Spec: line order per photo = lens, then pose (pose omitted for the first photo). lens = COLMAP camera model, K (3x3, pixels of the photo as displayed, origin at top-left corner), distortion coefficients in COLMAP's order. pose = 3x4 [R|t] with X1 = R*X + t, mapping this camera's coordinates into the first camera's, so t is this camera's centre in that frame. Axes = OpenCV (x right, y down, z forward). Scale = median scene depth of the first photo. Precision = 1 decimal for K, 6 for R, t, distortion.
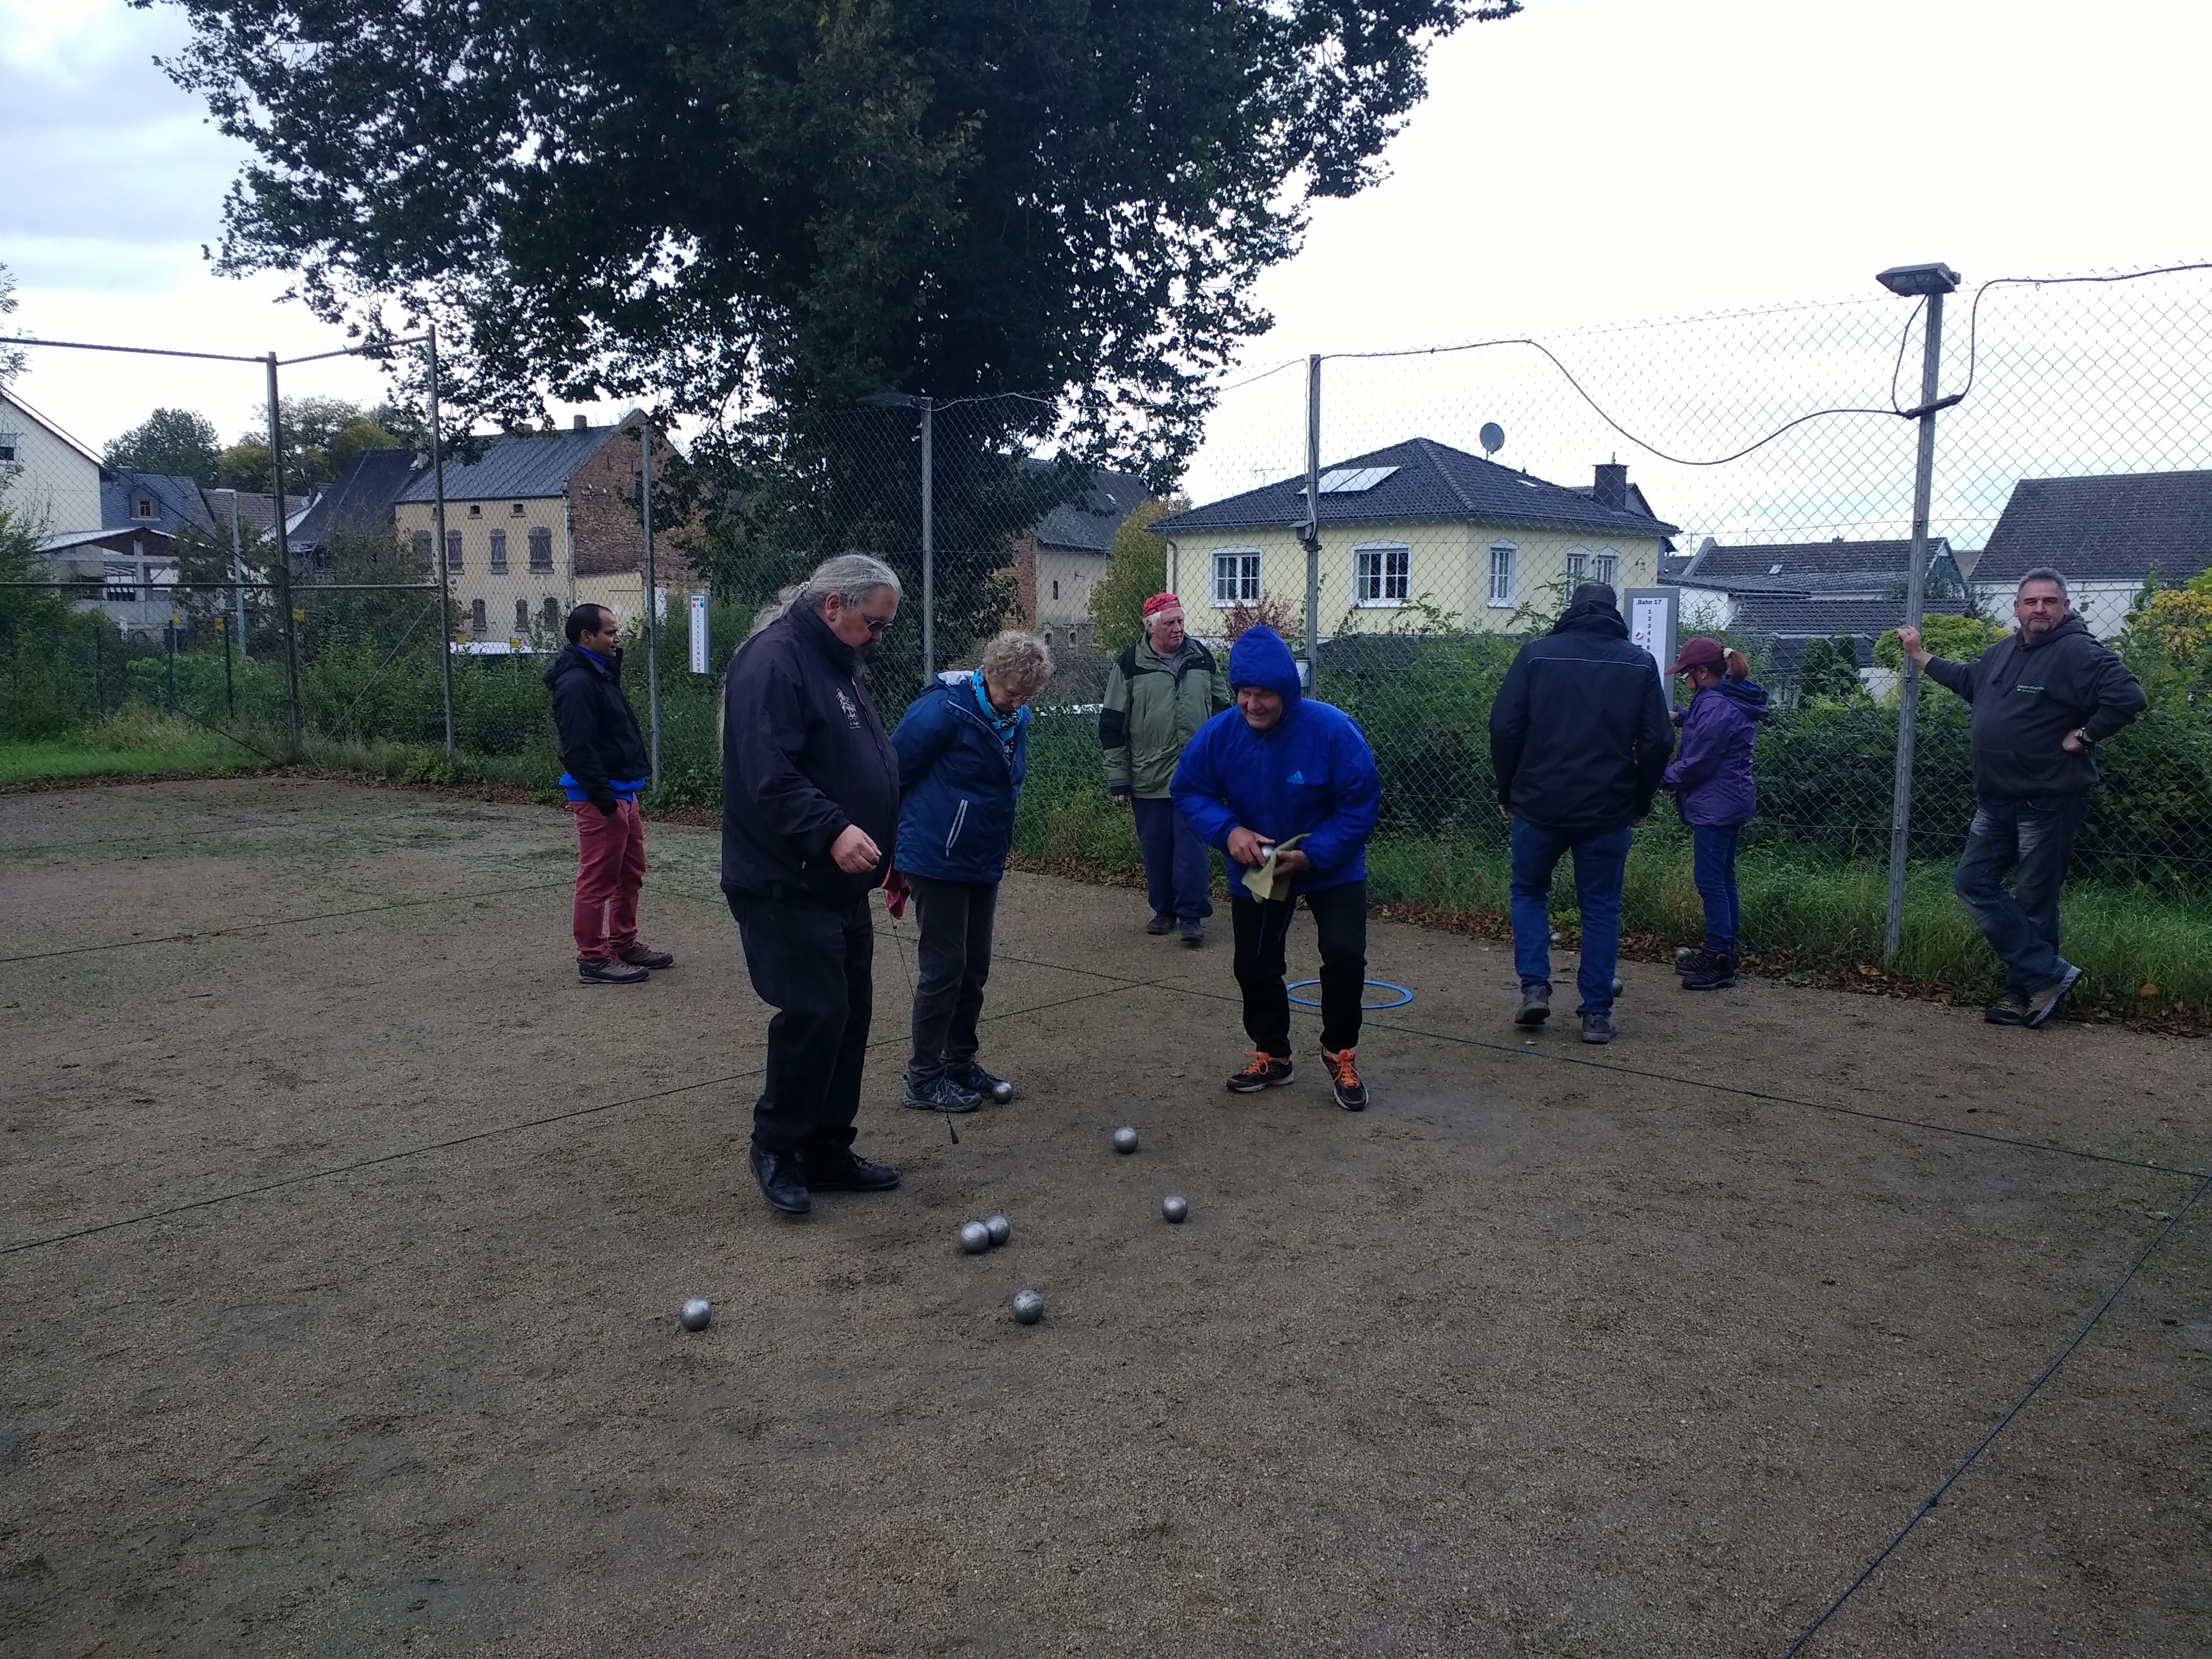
lens RADIAL K [[1657.1, 0, 1062.7], [0, 1657.1, 827.3], [0, 0, 1]] dist [0.096887, -0.152229]
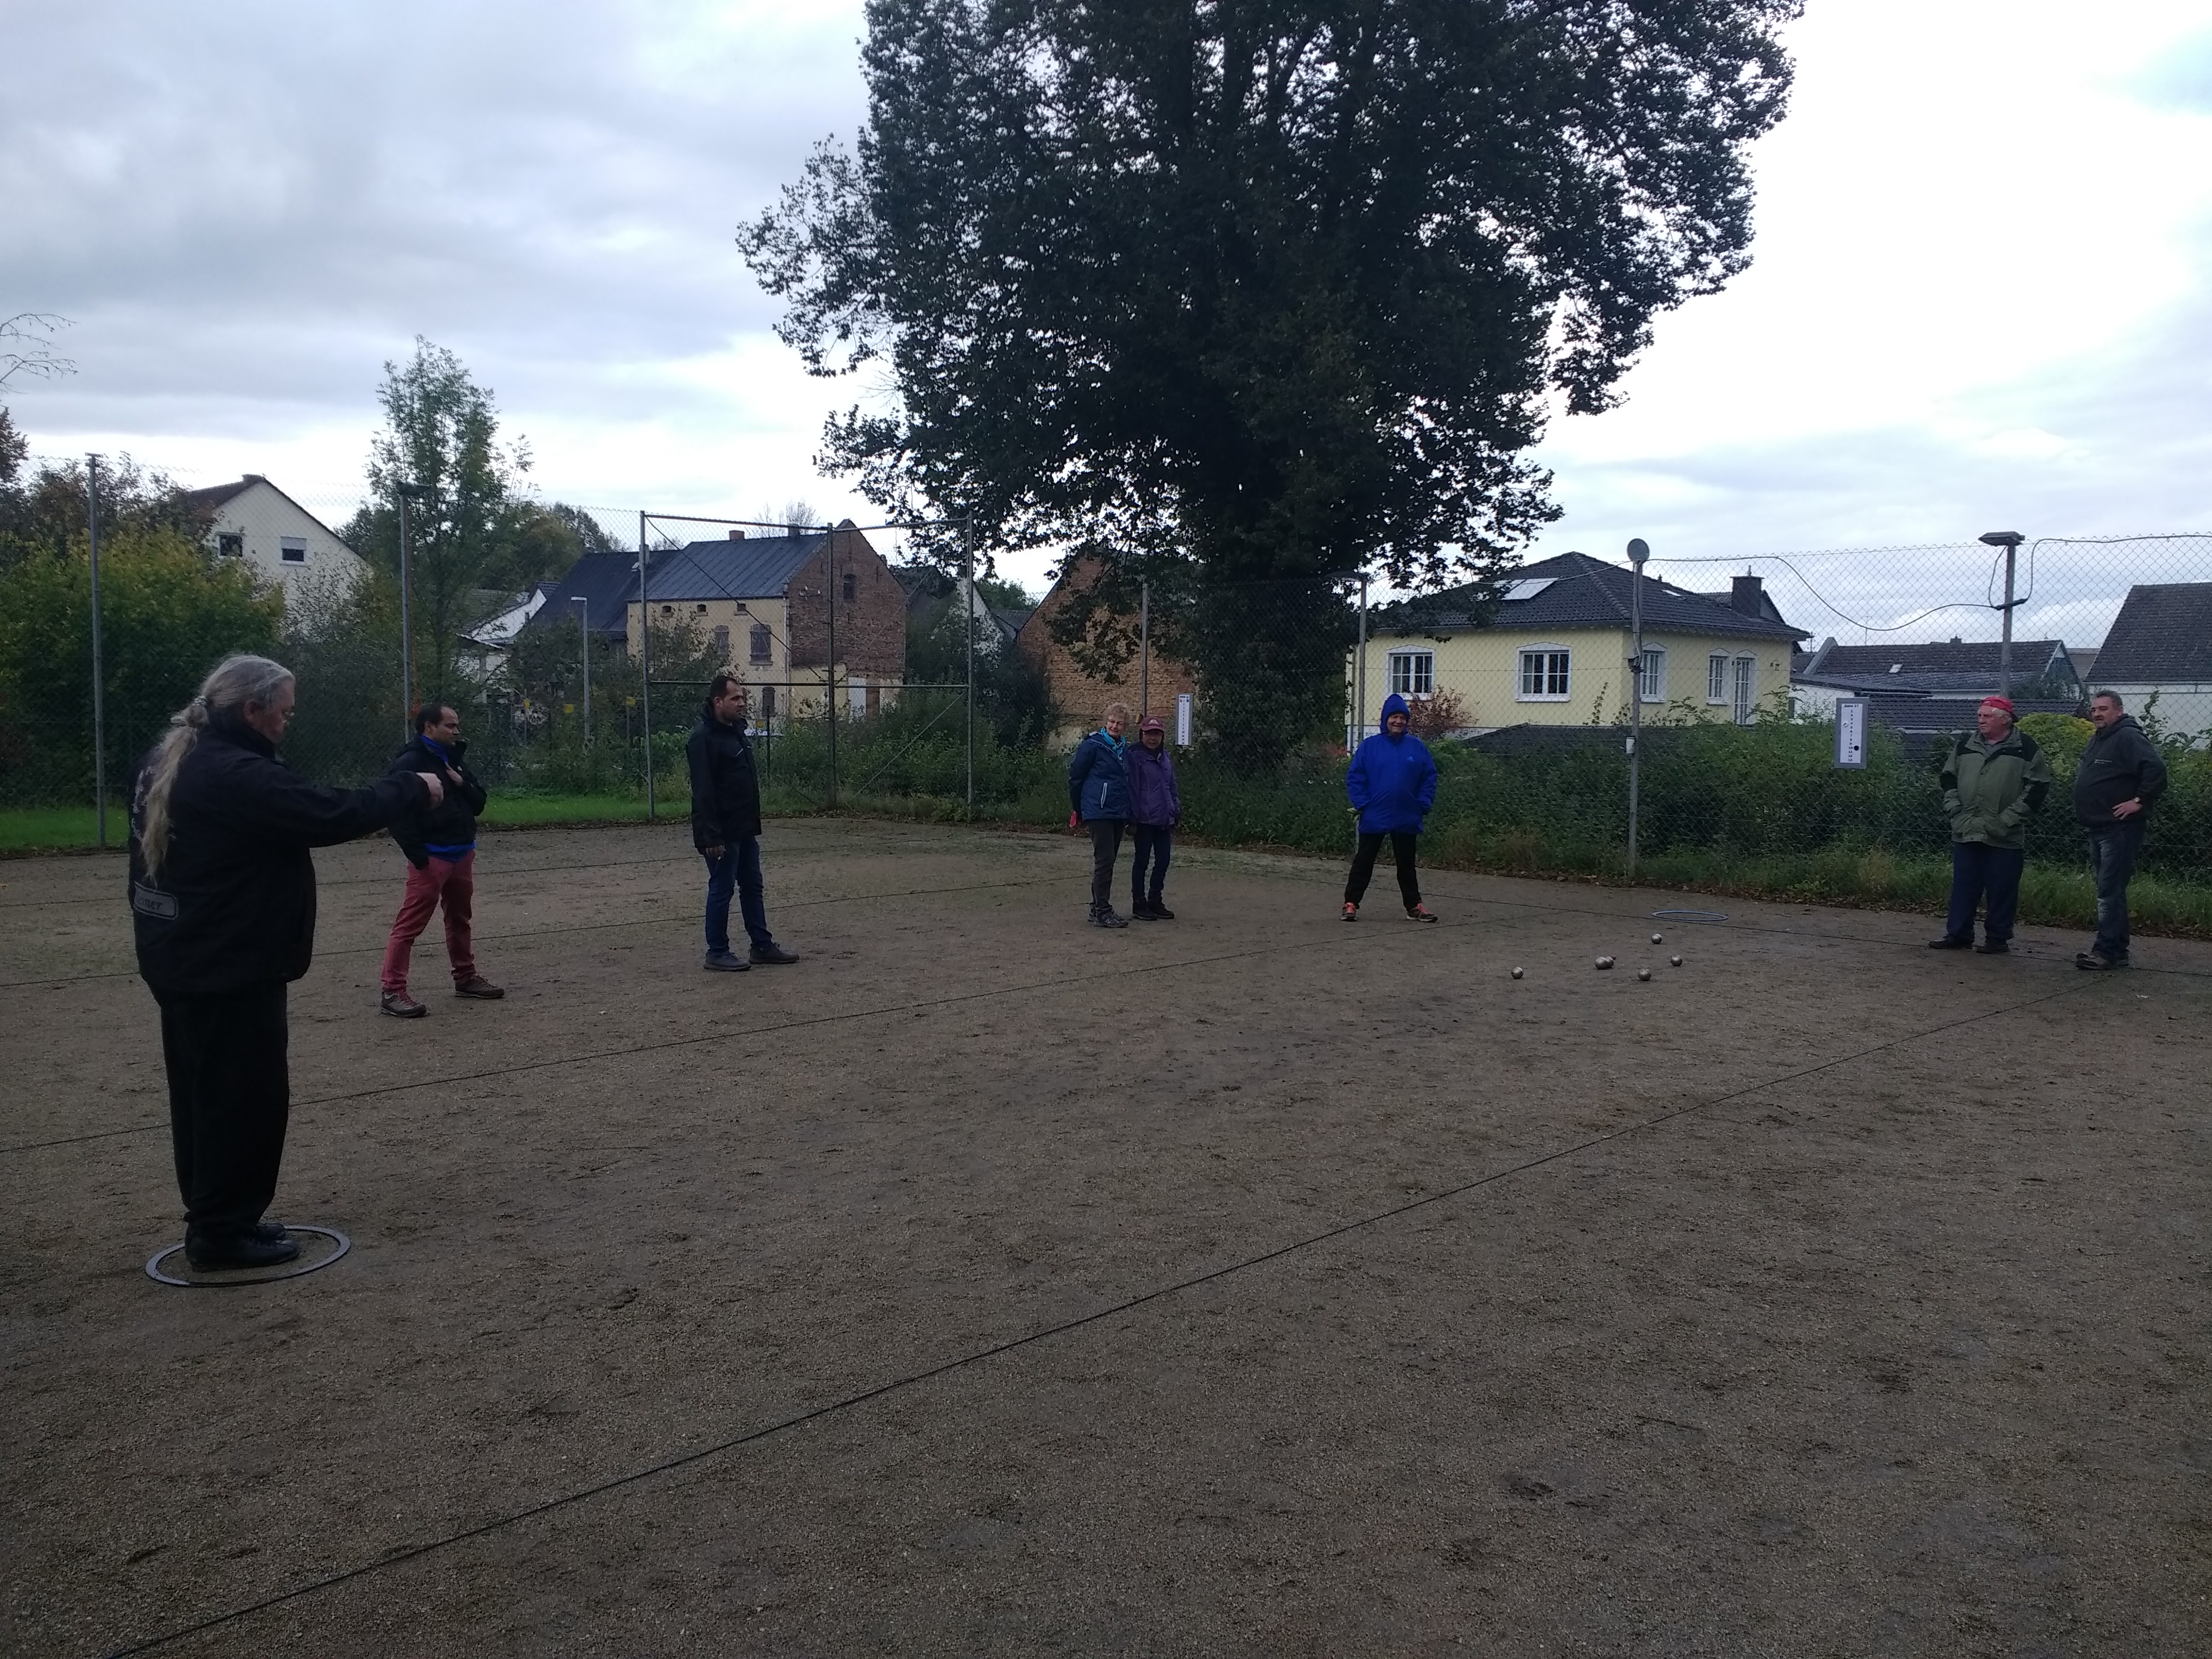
lens RADIAL K [[1662.4, 0, 1060.7], [0, 1662.4, 832.7], [0, 0, 1]] dist [0.088498, -0.137791]
pose [[0.998263, 0.013754, -0.057295, -0.071752], [-0.016576, 0.998658, -0.049067, 0.019008], [0.056544, 0.049931, 0.997151, -0.154126]]
